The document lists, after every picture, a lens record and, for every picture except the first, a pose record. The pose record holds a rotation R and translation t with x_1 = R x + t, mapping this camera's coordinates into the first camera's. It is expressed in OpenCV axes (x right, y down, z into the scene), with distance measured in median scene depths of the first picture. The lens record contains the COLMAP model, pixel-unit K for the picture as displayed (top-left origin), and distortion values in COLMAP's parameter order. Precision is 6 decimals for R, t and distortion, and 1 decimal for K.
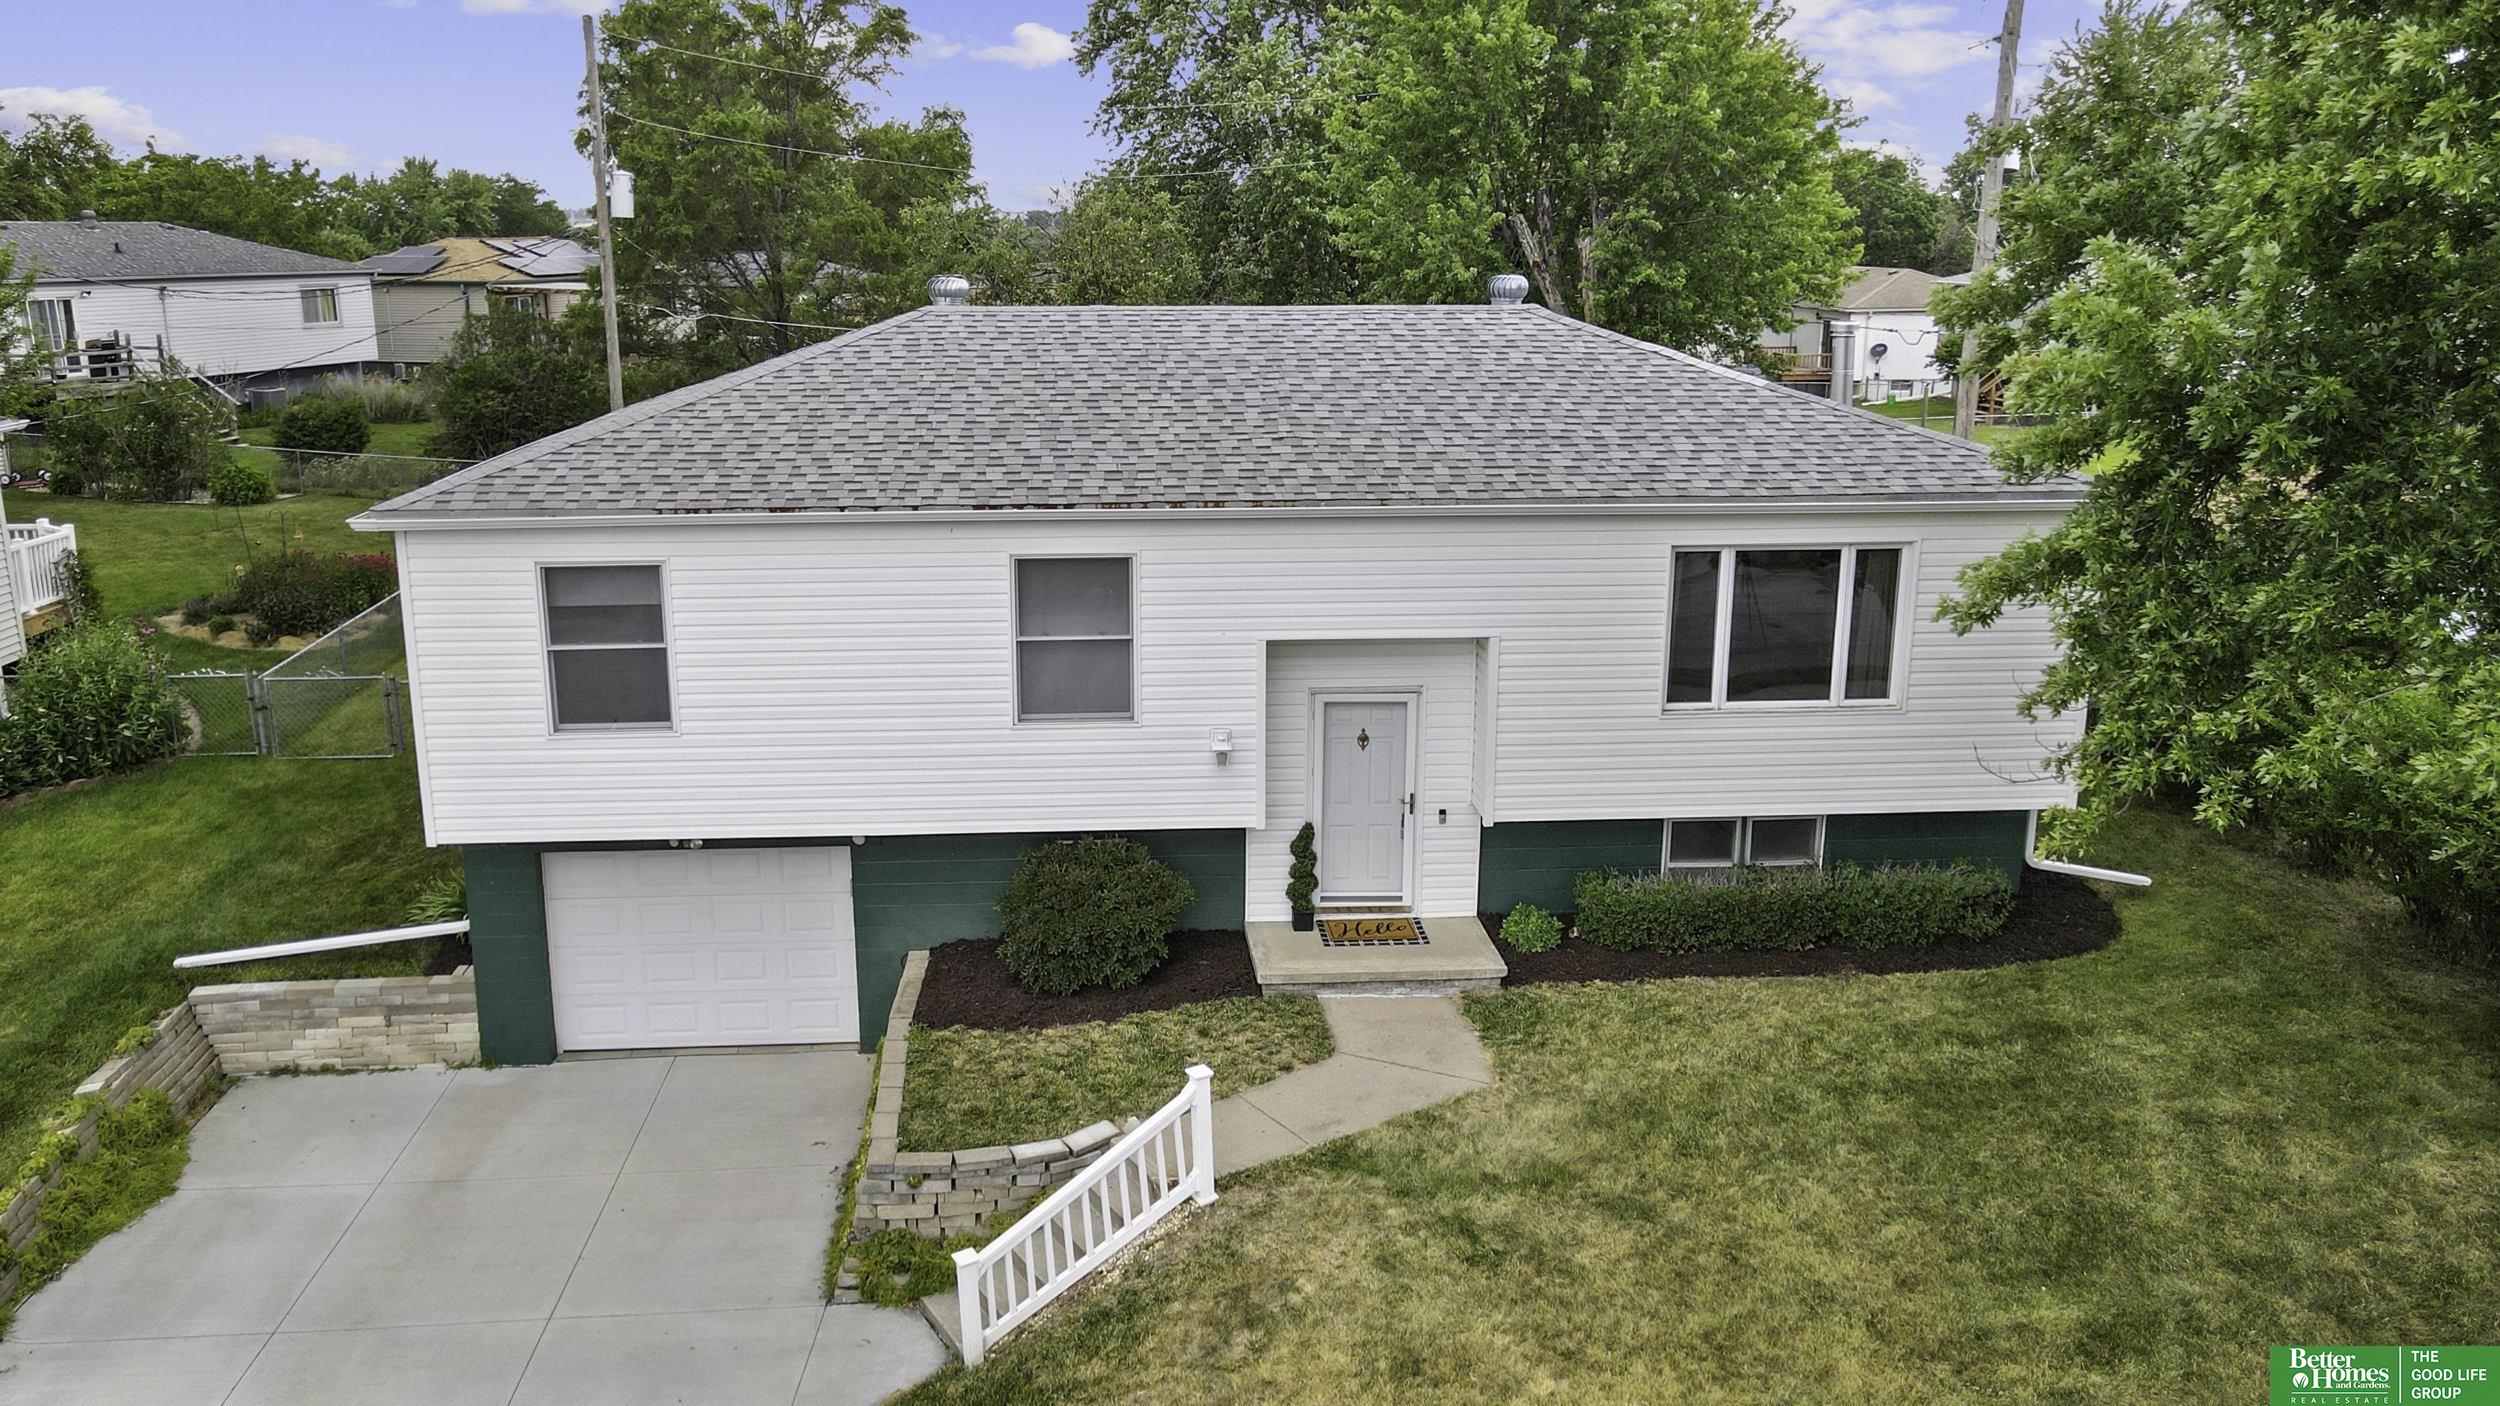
lens RADIAL K [[1904.3, 0, 1230.9], [0, 1904.3, 665.0], [0, 0, 1]] dist [-0.003530, -0.002446]
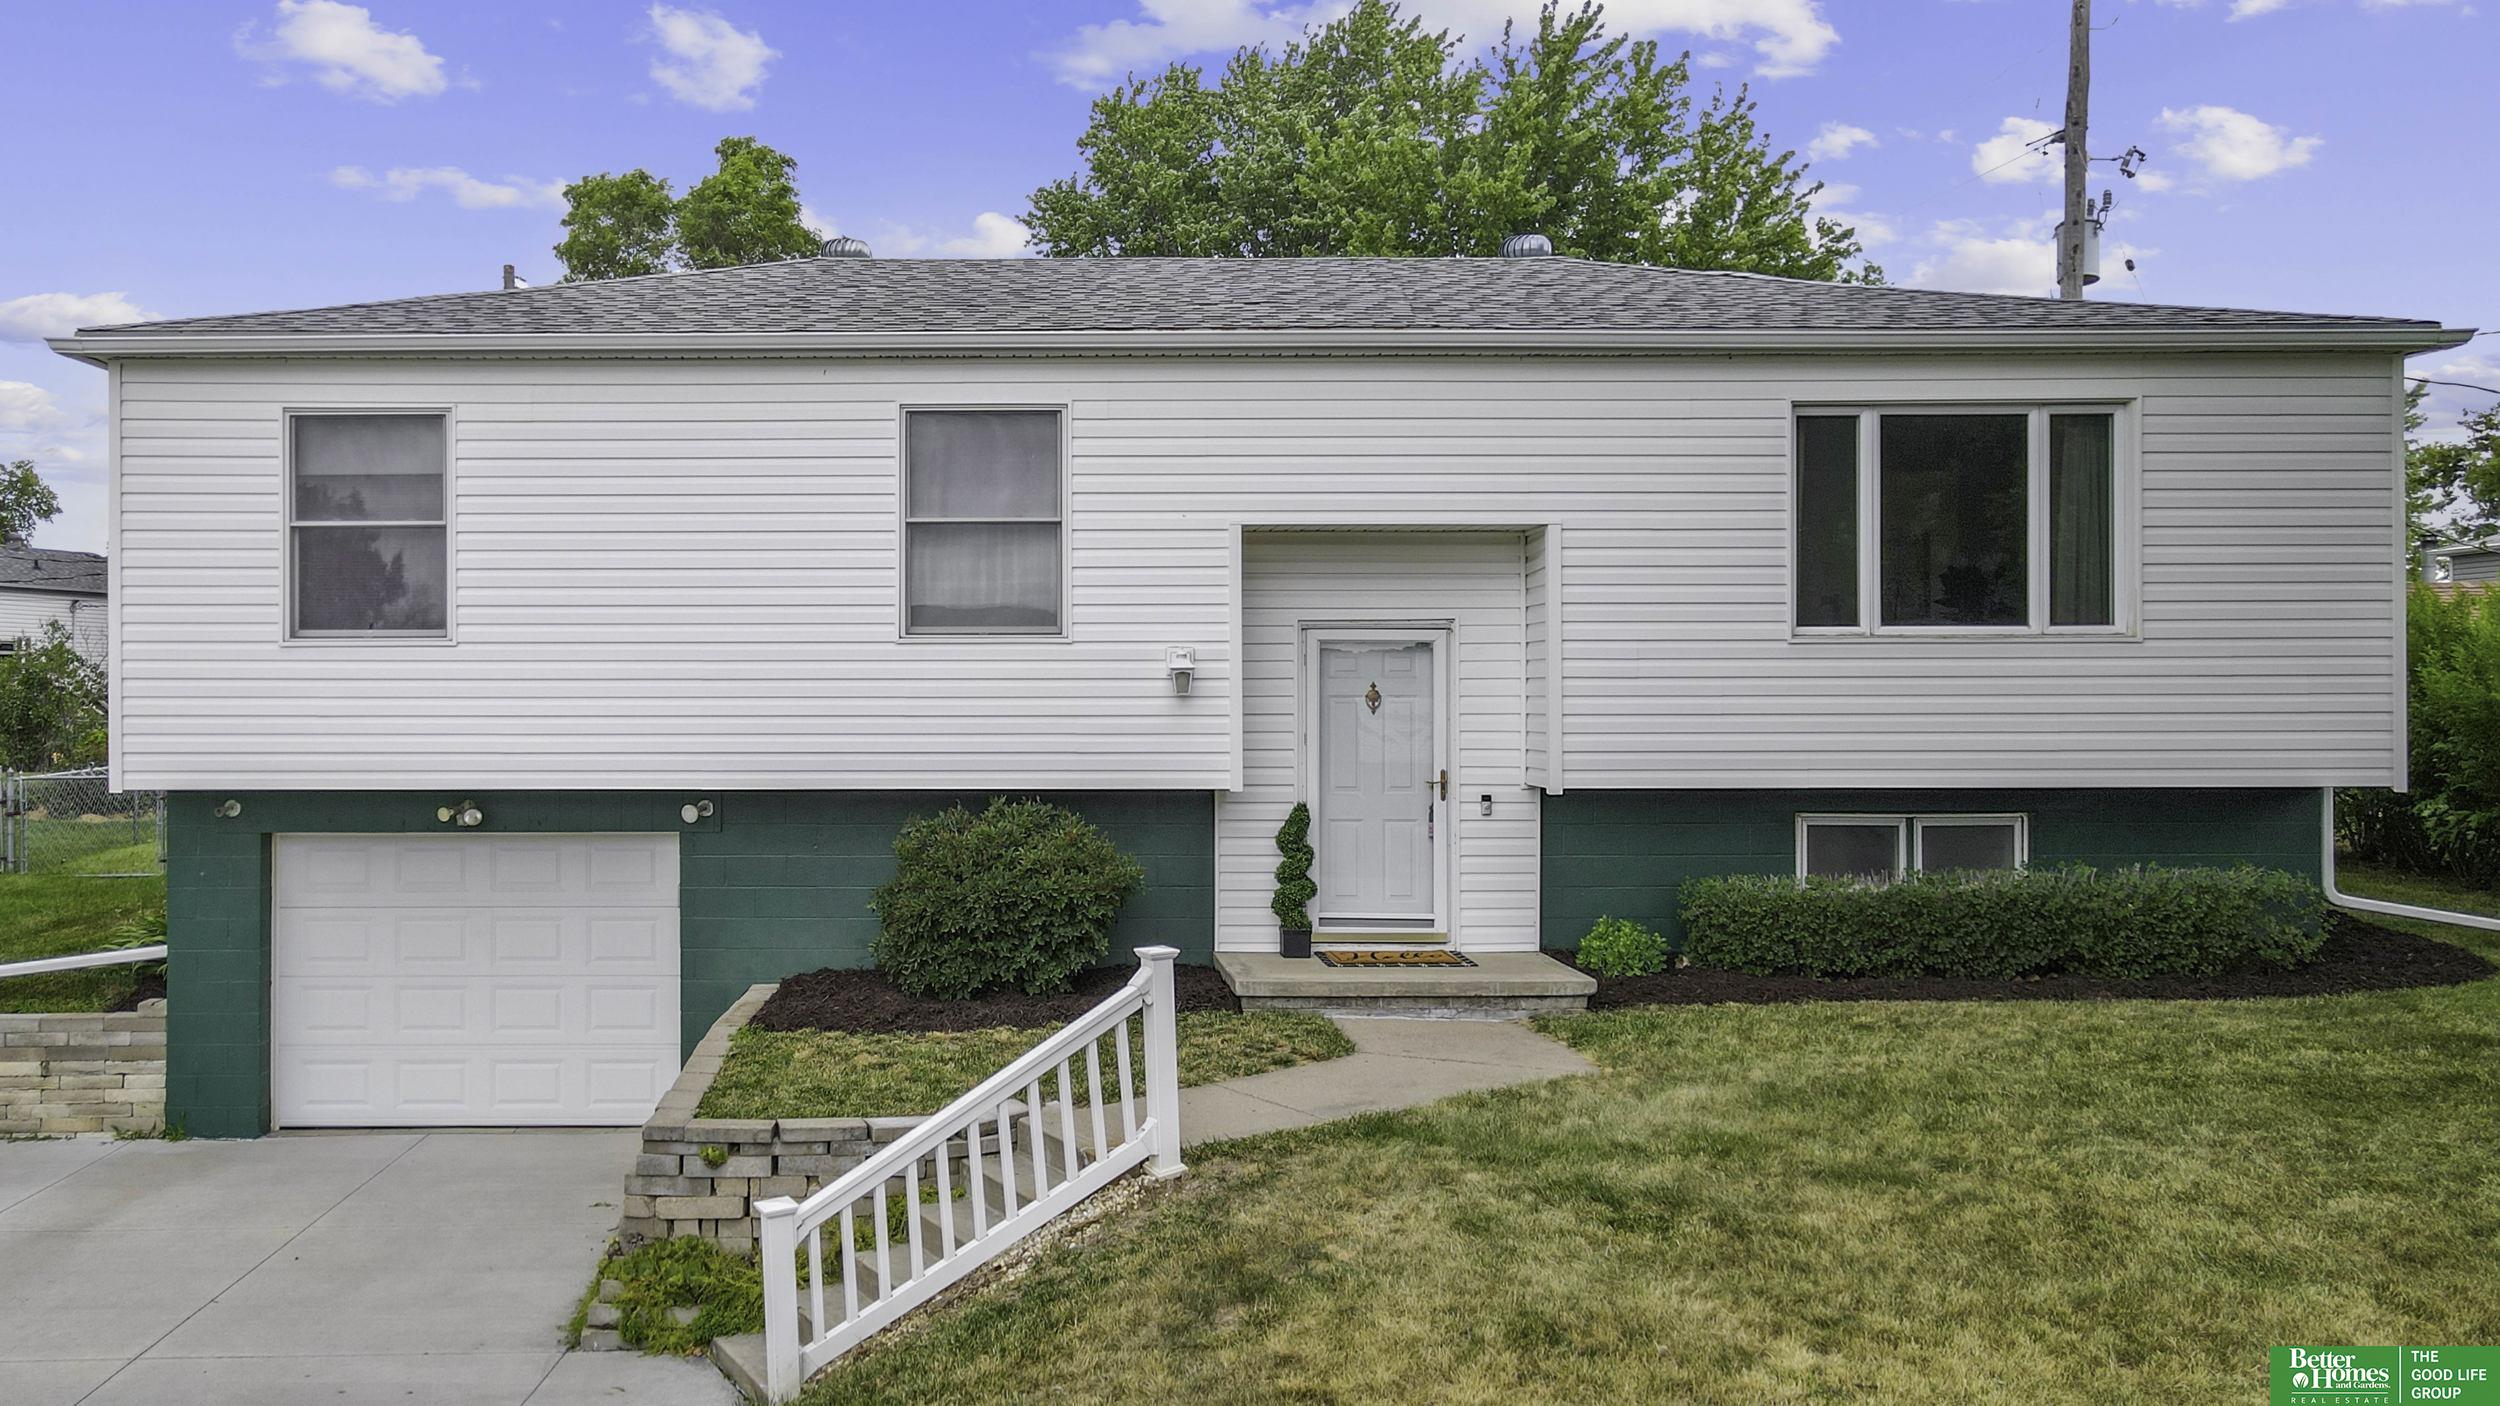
lens RADIAL K [[1930.2, 0, 1038.3], [0, 1930.2, 697.9], [0, 0, 1]] dist [0.007550, 0.008707]
pose [[0.997640, -0.003528, -0.068565, -0.009414], [-0.012380, 0.973064, -0.230203, 0.226766], [0.067531, 0.230508, 0.970724, 0.282004]]
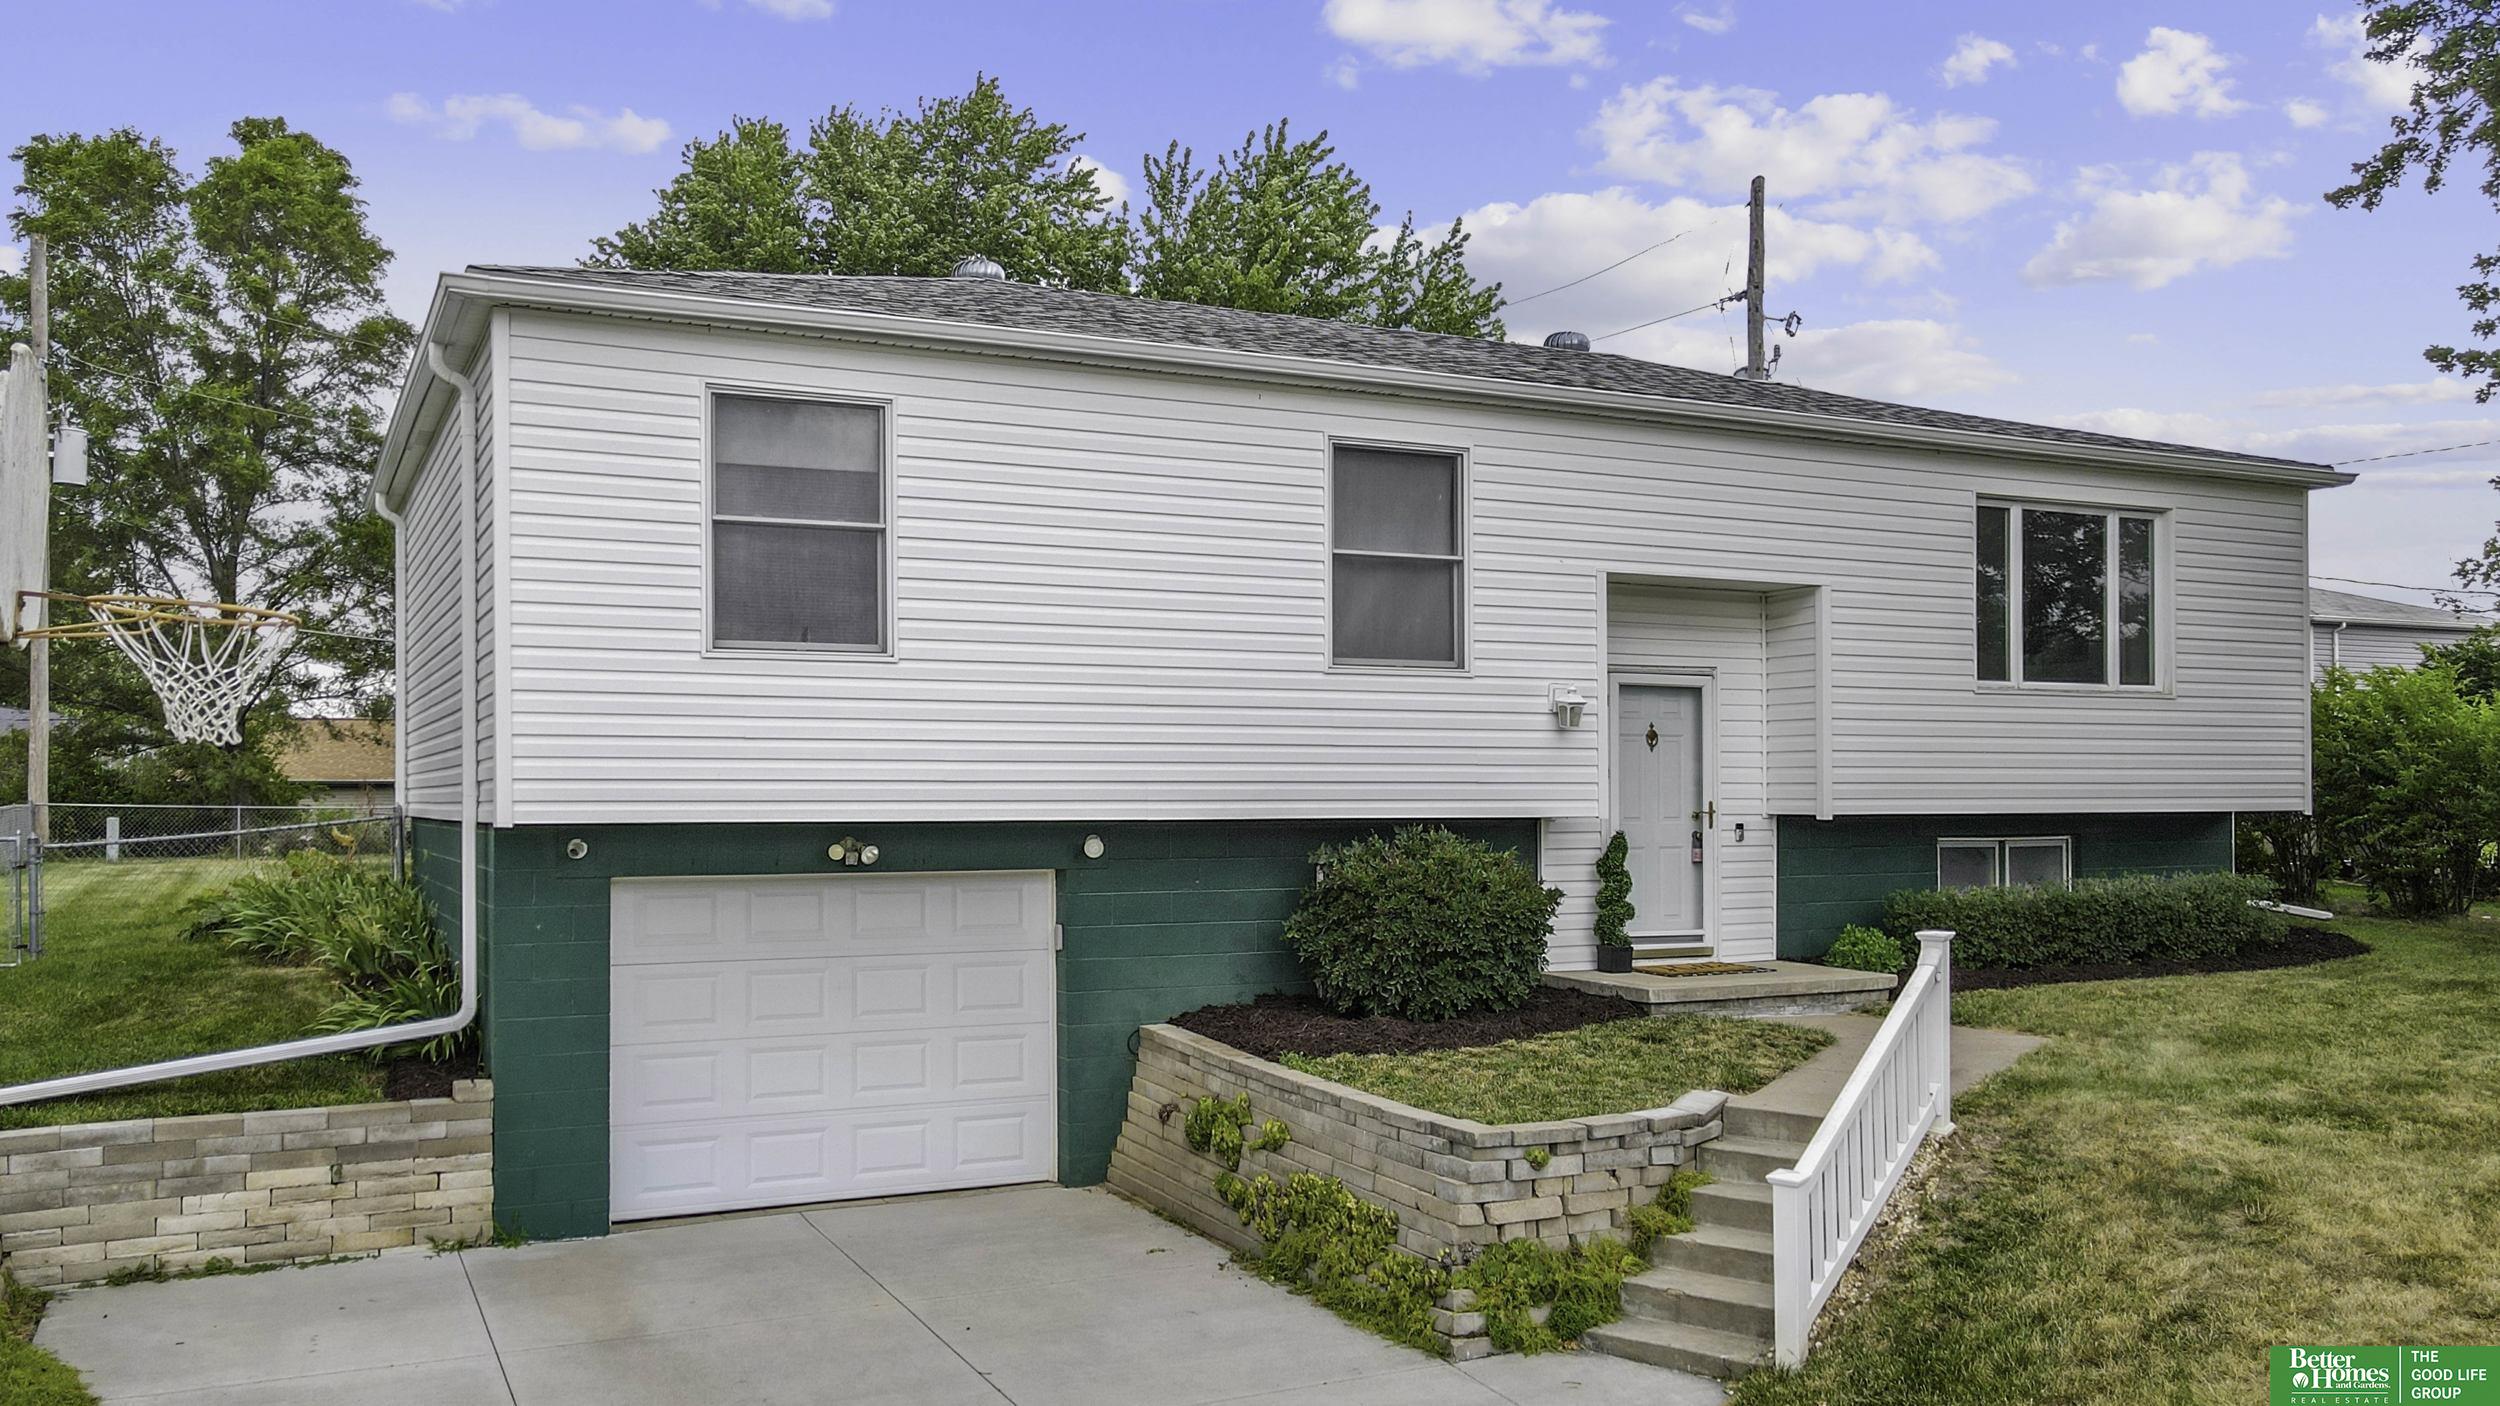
lens RADIAL K [[1956.5, 0, 1244.2], [0, 1956.5, 772.8], [0, 0, 1]] dist [0.001240, -0.003459]
pose [[0.926919, 0.000643, 0.375260, -0.432088], [0.088516, 0.971407, -0.220304, 0.237271], [-0.364672, 0.237420, 0.900359, 0.335179]]
